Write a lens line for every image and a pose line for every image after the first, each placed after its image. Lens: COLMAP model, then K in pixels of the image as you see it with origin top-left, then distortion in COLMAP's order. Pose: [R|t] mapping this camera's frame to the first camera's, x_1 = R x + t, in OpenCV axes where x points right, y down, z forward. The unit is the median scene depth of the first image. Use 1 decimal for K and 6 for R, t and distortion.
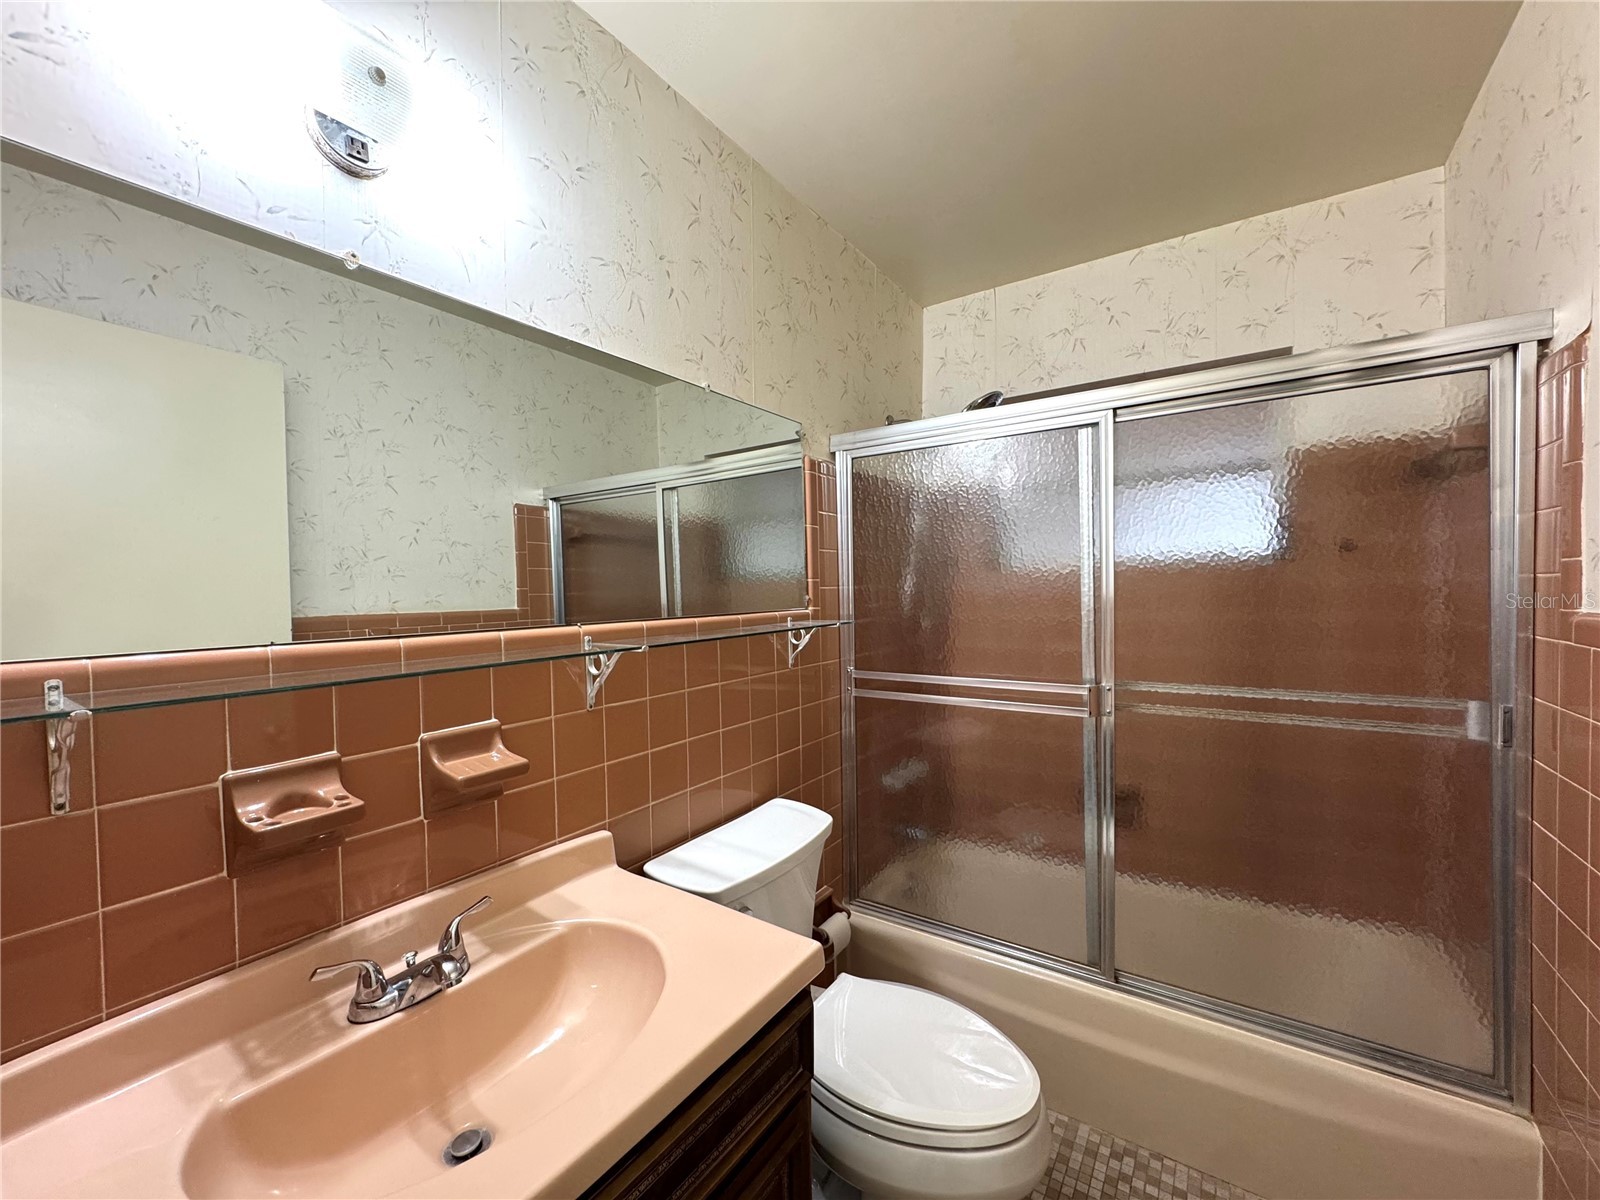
lens RADIAL K [[638.1, 0, 798.7], [0, 638.1, 600.4], [0, 0, 1]] dist [-0.001451, 0.000233]
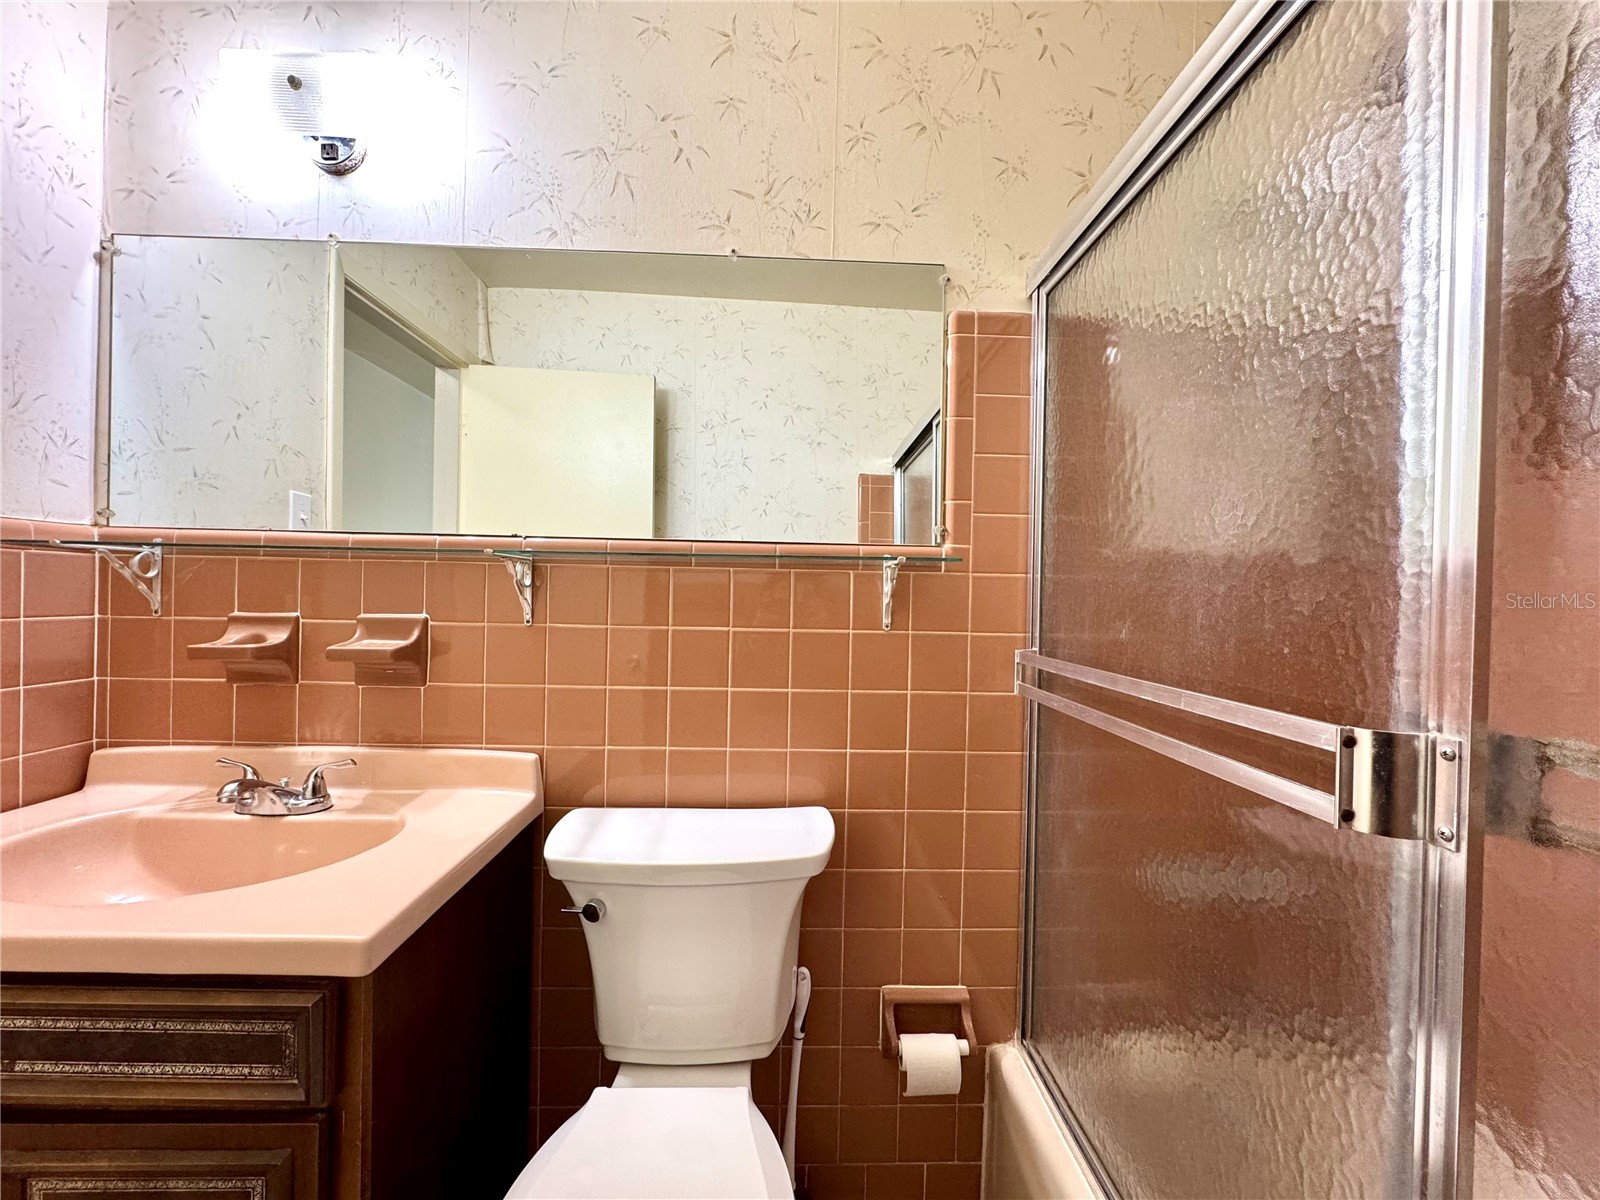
lens RADIAL K [[638.1, 0, 797.4], [0, 638.1, 605.2], [0, 0, 1]] dist [-0.001451, 0.000233]
pose [[0.589065, 0.036004, -0.807283, 0.567474], [-0.048846, 0.998767, 0.008901, 0.092578], [0.806608, 0.034189, 0.590097, 0.621275]]
